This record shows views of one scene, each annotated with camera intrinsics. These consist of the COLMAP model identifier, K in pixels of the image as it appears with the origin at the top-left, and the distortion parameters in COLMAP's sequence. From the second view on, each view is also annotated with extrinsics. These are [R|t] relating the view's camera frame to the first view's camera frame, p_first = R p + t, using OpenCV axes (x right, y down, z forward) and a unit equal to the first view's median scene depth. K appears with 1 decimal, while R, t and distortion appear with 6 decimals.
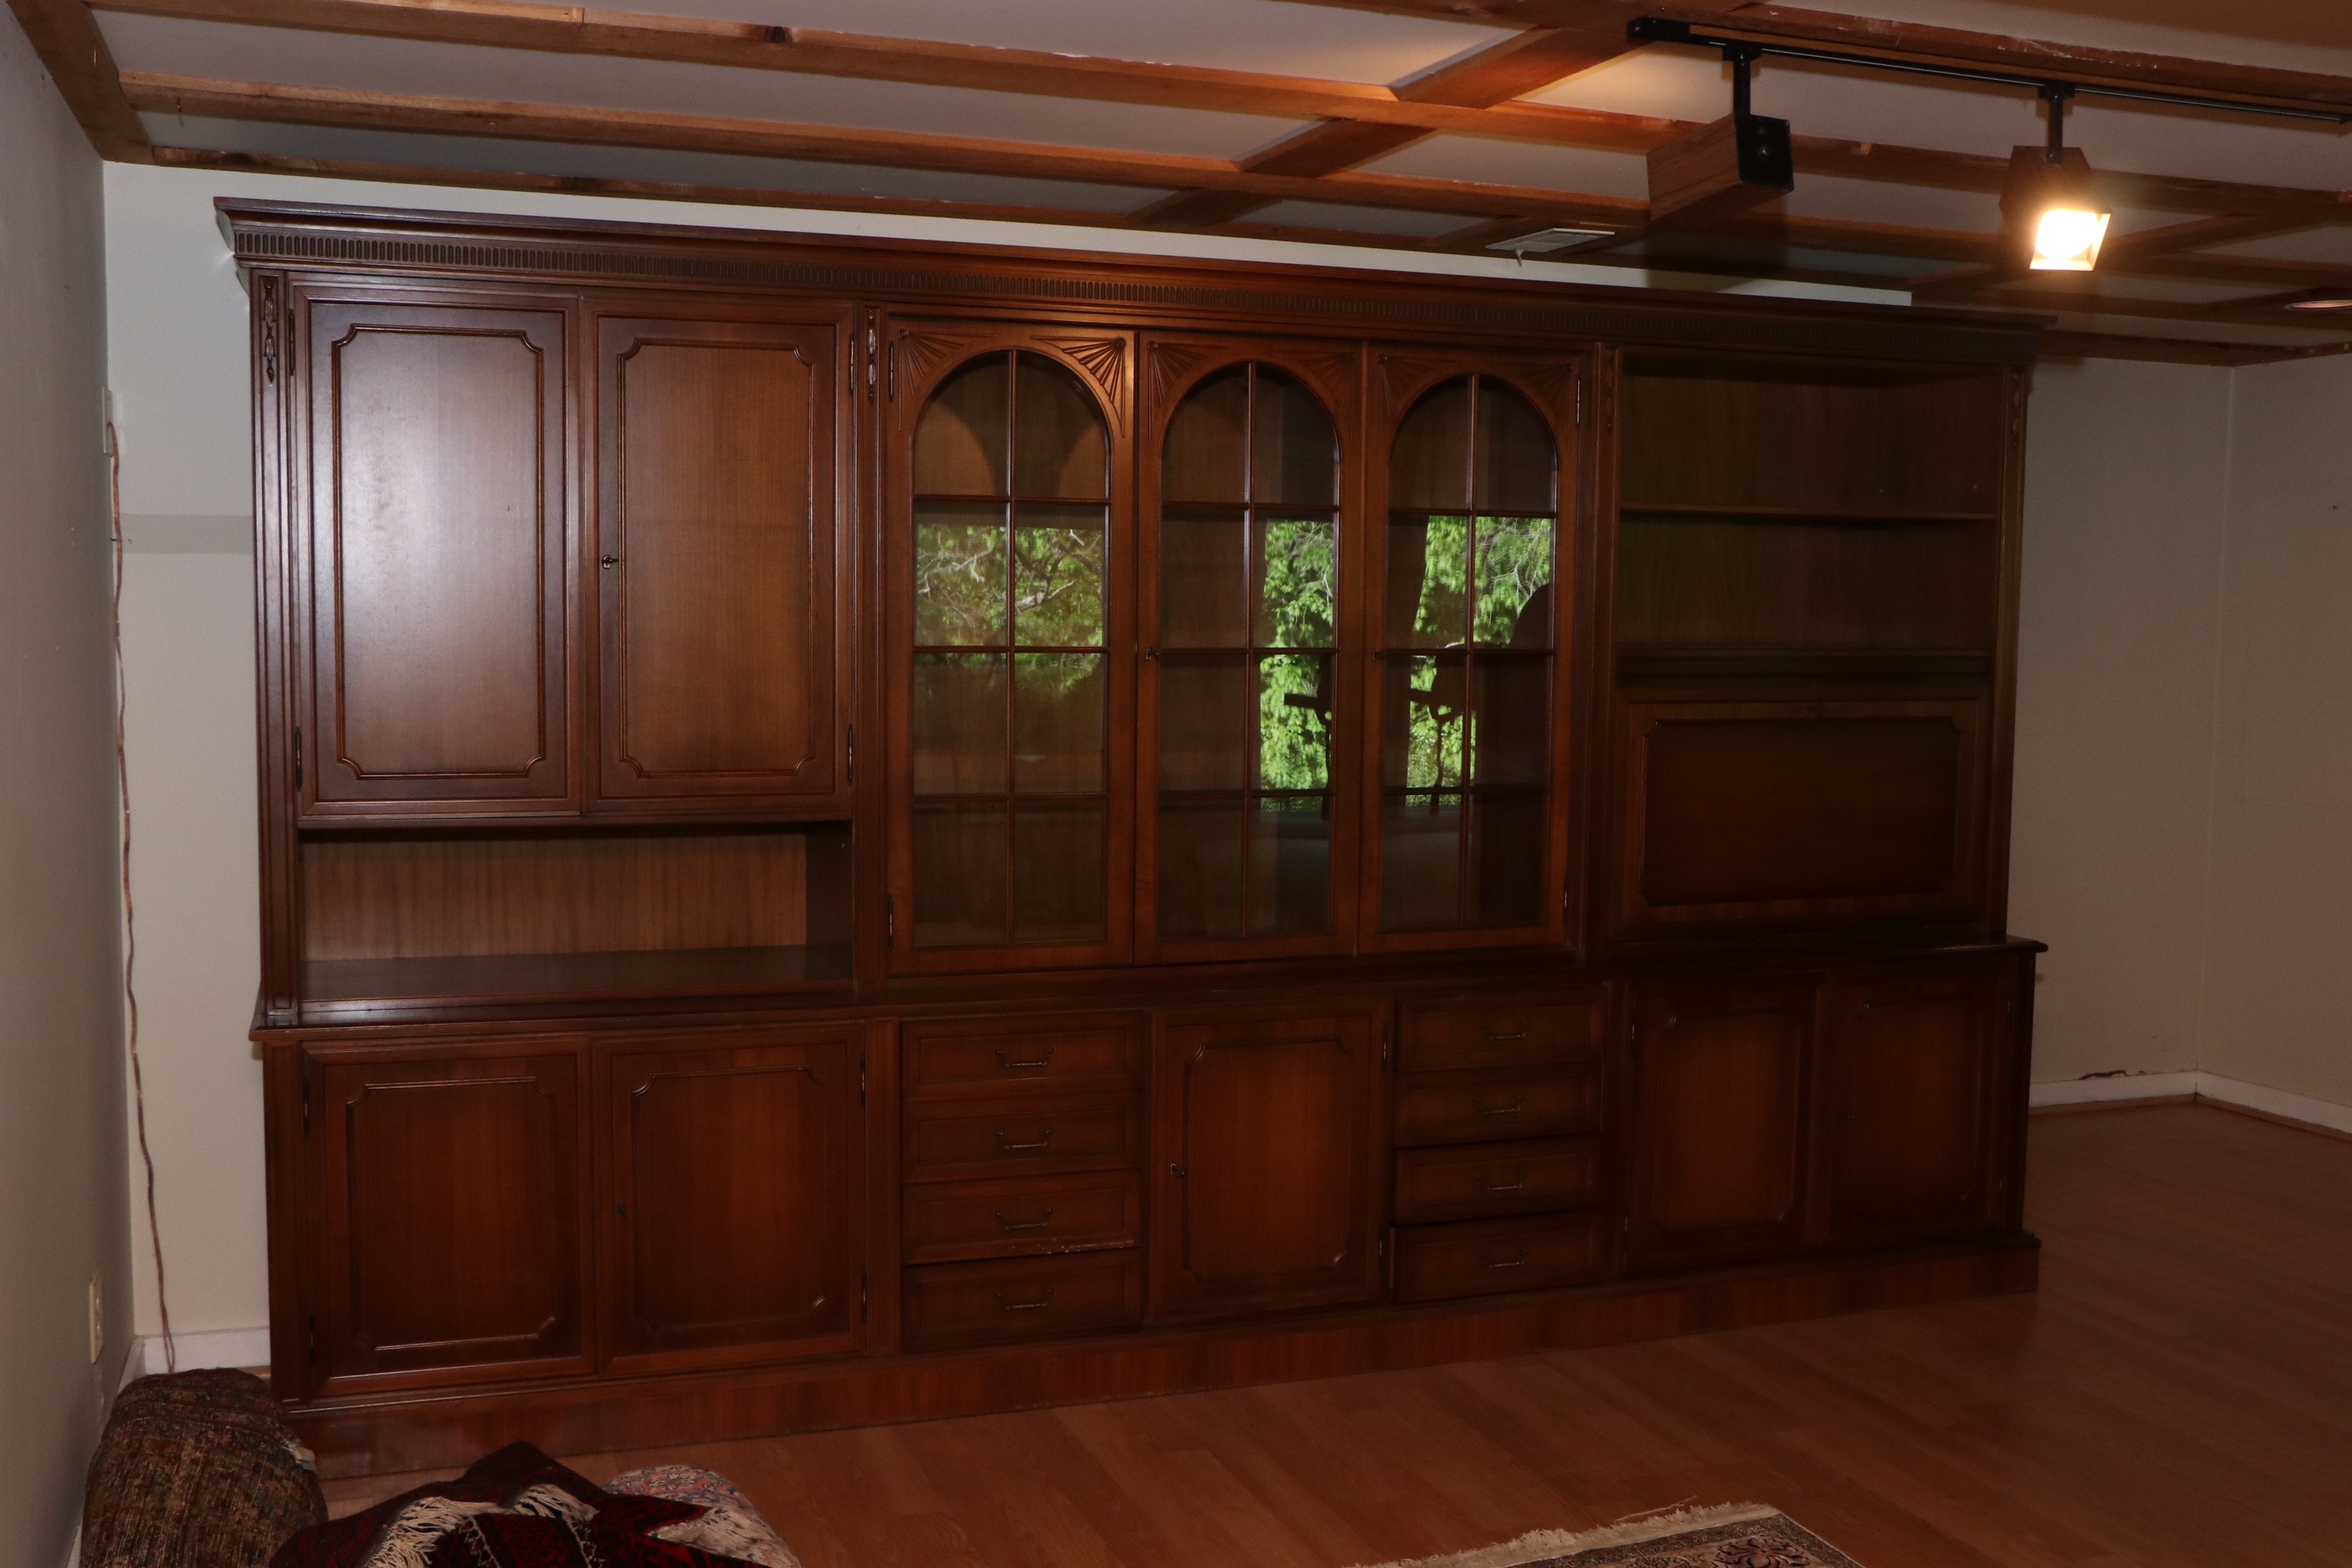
lens RADIAL K [[2254.8, 0, 1201.6], [0, 2254.8, 820.2], [0, 0, 1]] dist [-0.073422, 0.000000]
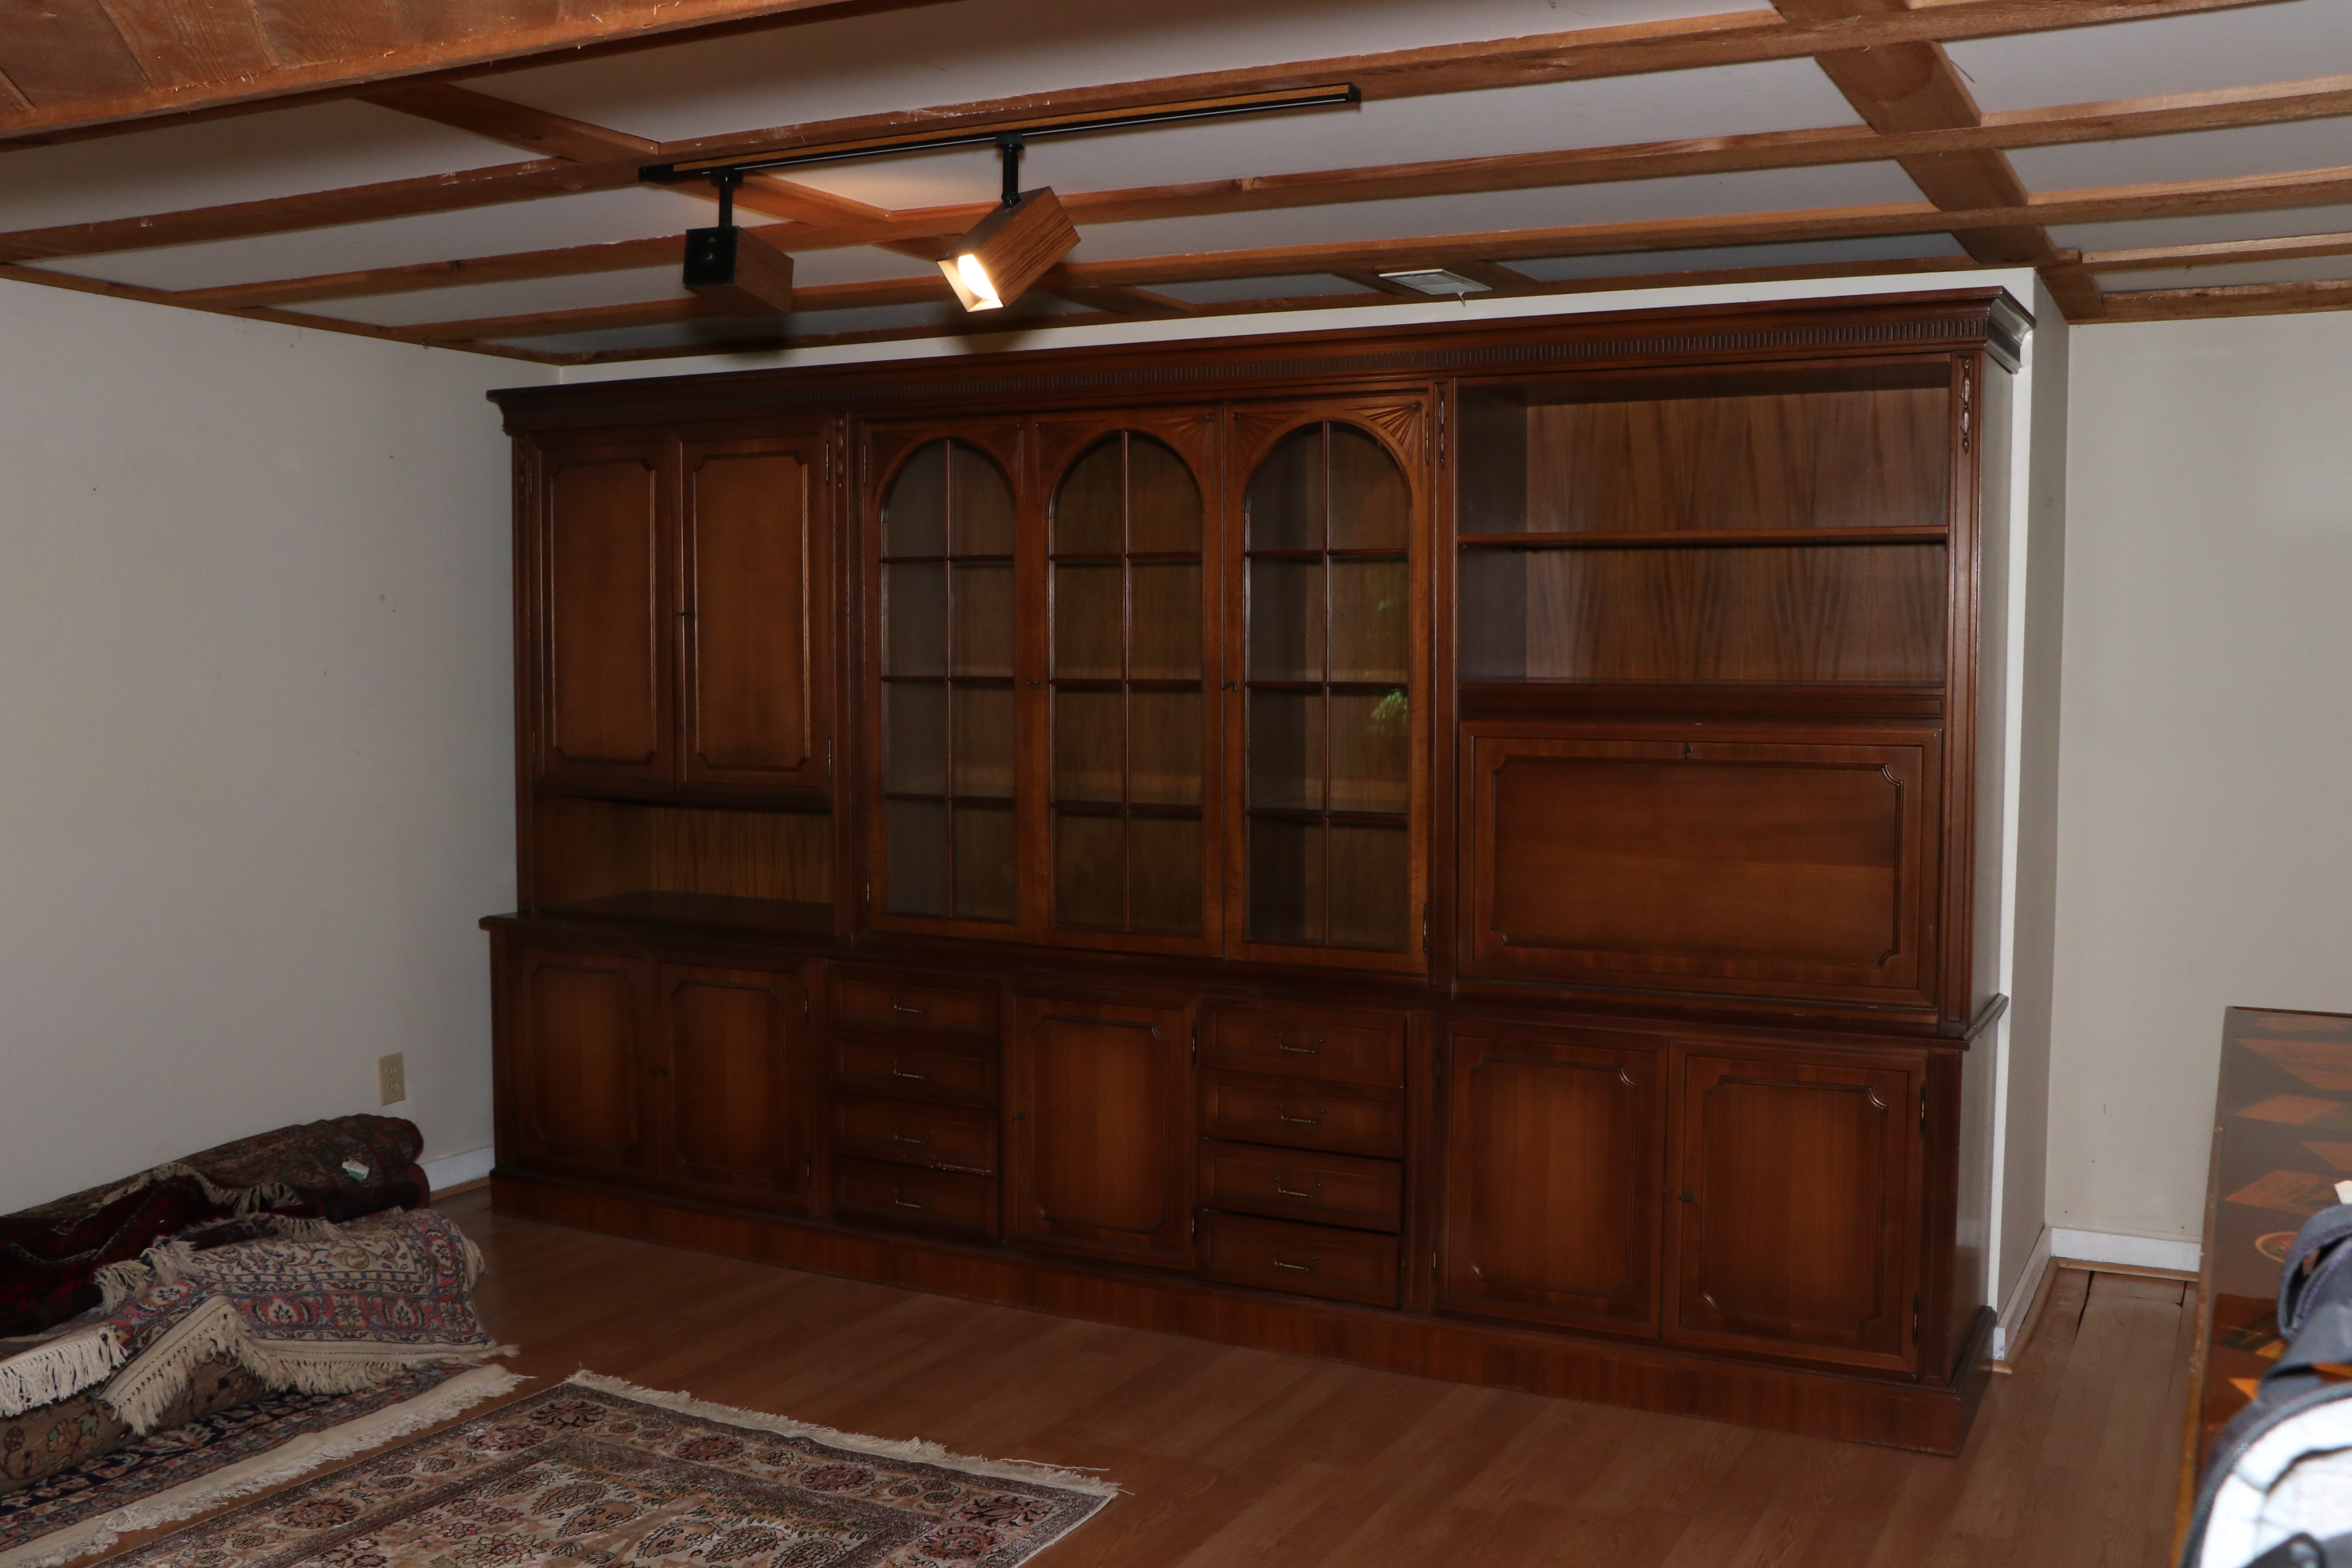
lens RADIAL K [[2254.8, 0, 1214.3], [0, 2254.8, 831.3], [0, 0, 1]] dist [-0.073422, 0.000000]
pose [[0.681578, 0.052025, -0.729894, 0.884690], [-0.067981, 0.997657, 0.007629, -0.010838], [0.728581, 0.044419, 0.683518, 0.251365]]
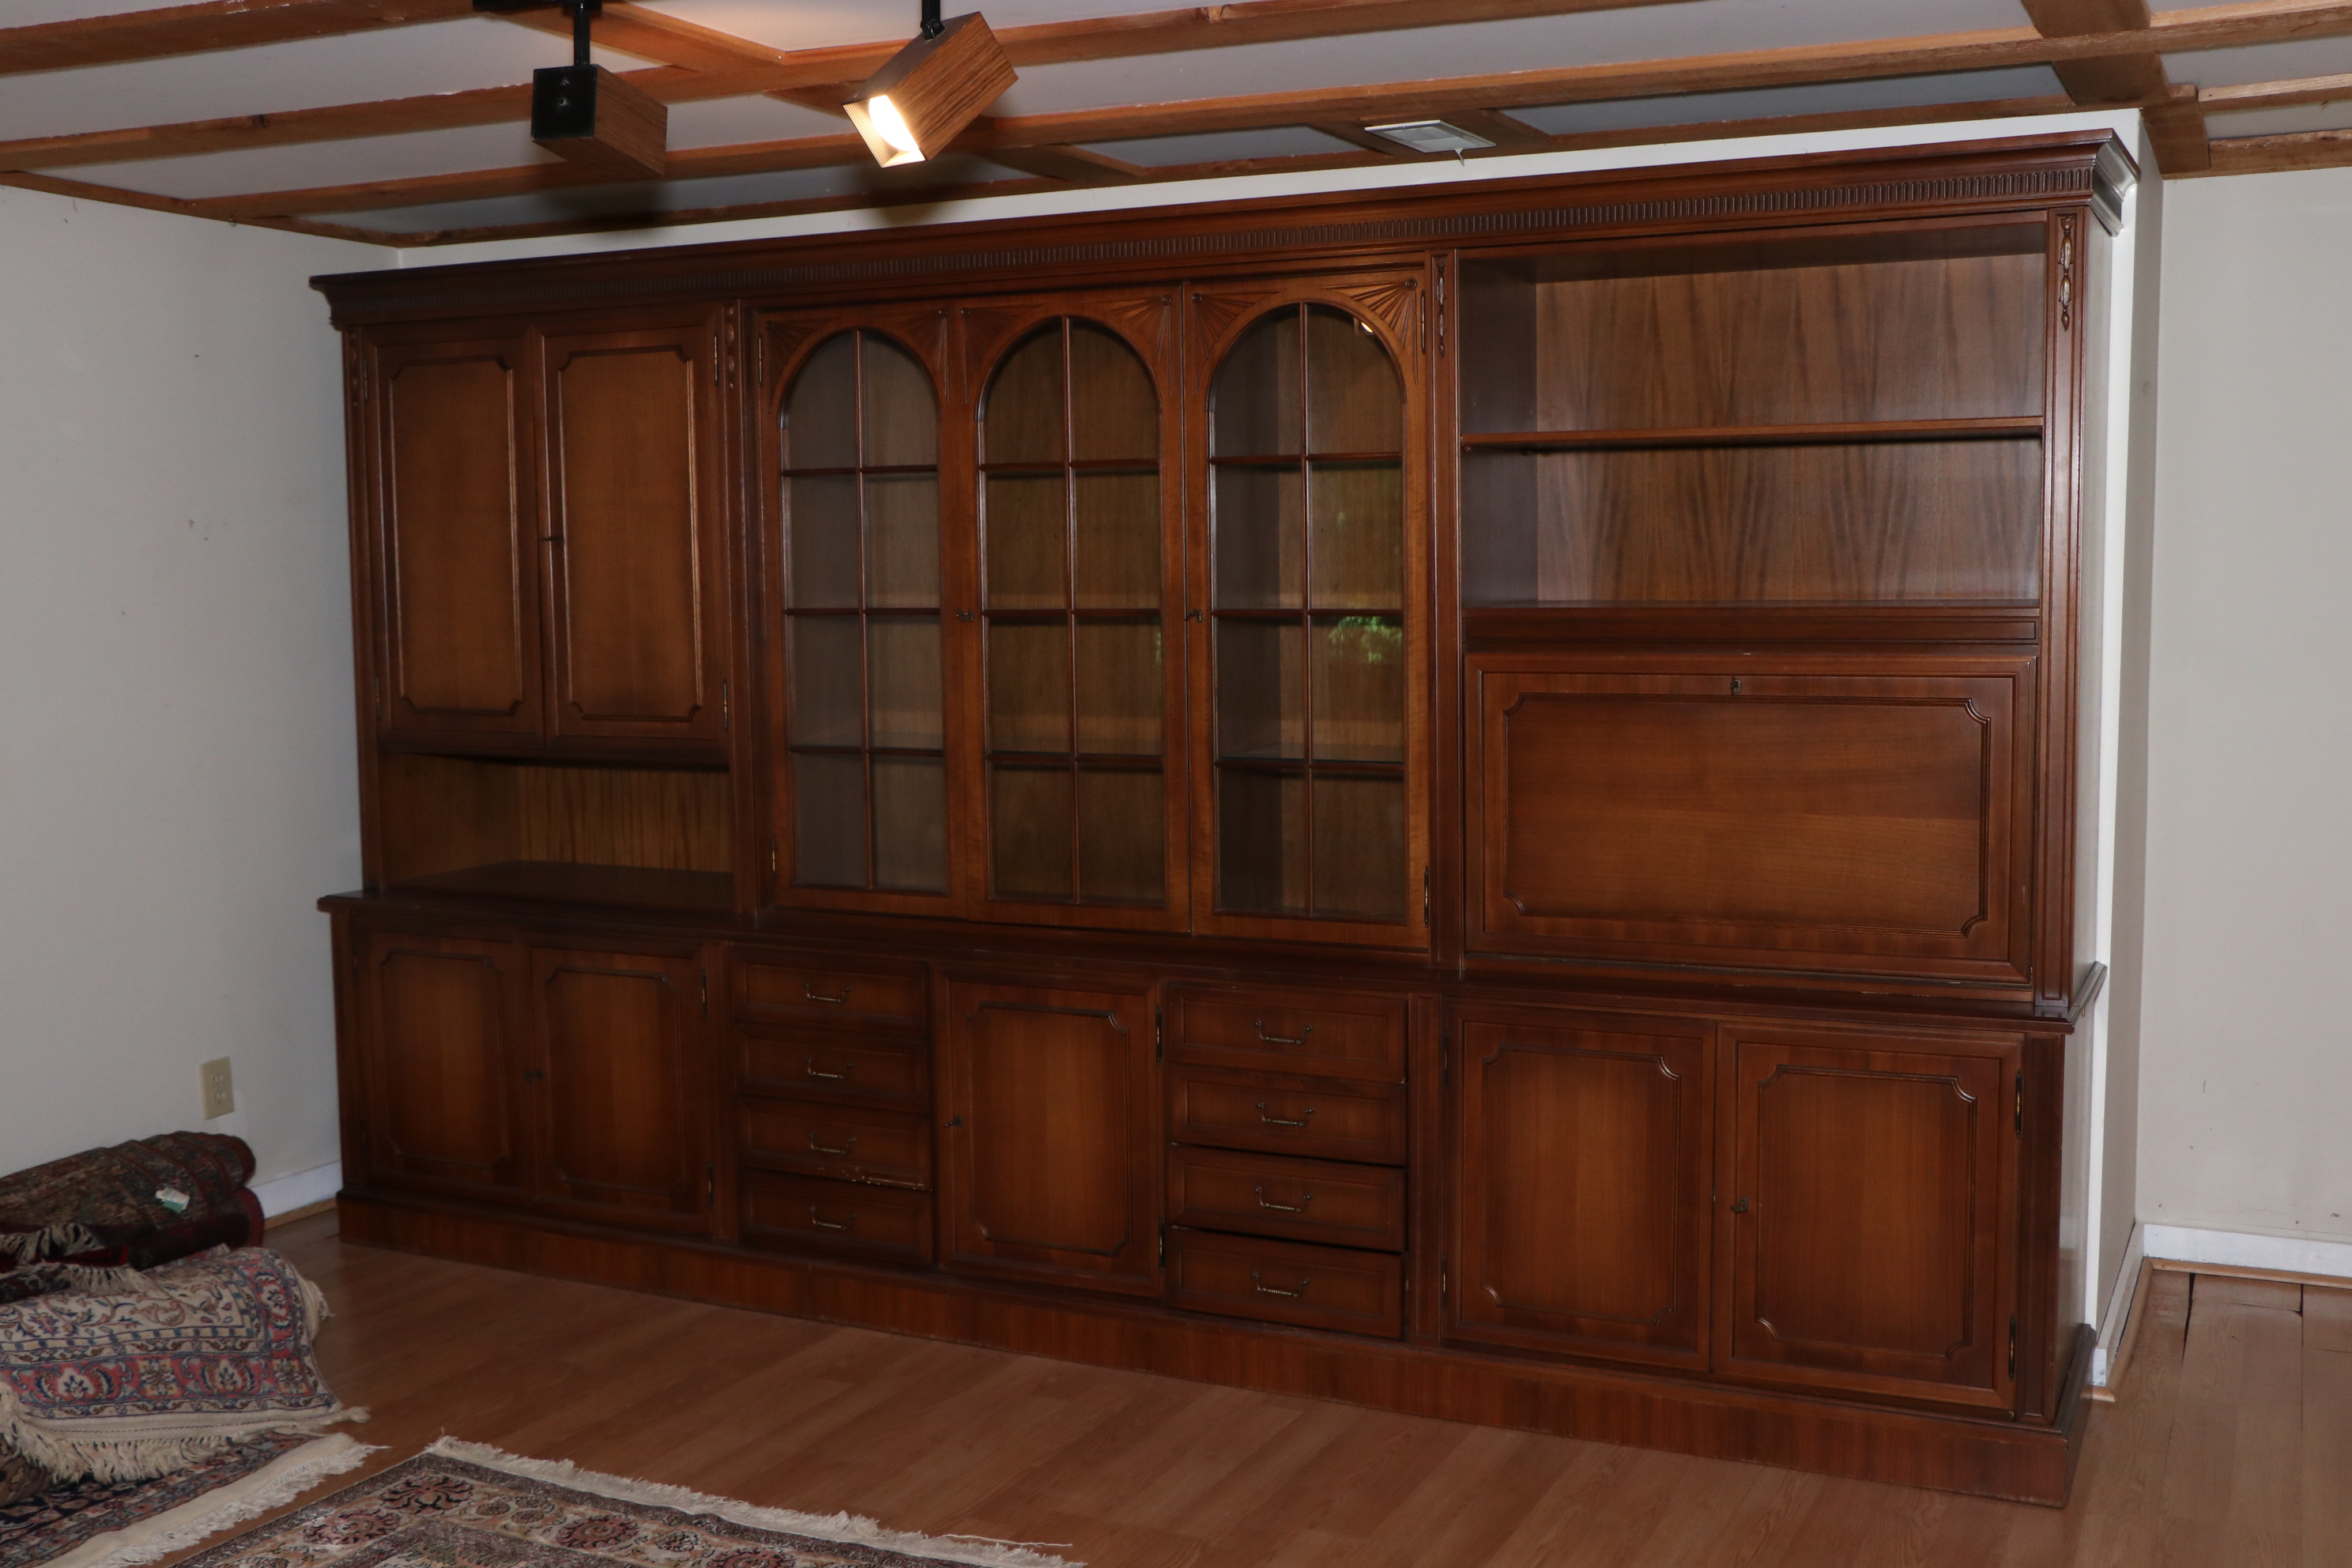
lens RADIAL K [[2446.5, 0, 1222.2], [0, 2446.5, 826.4], [0, 0, 1]] dist [-0.027432, 0.000000]
pose [[0.703238, 0.059504, -0.708460, 0.820576], [-0.052914, 0.998108, 0.031307, -0.018640], [0.708983, 0.015471, 0.705056, 0.294829]]
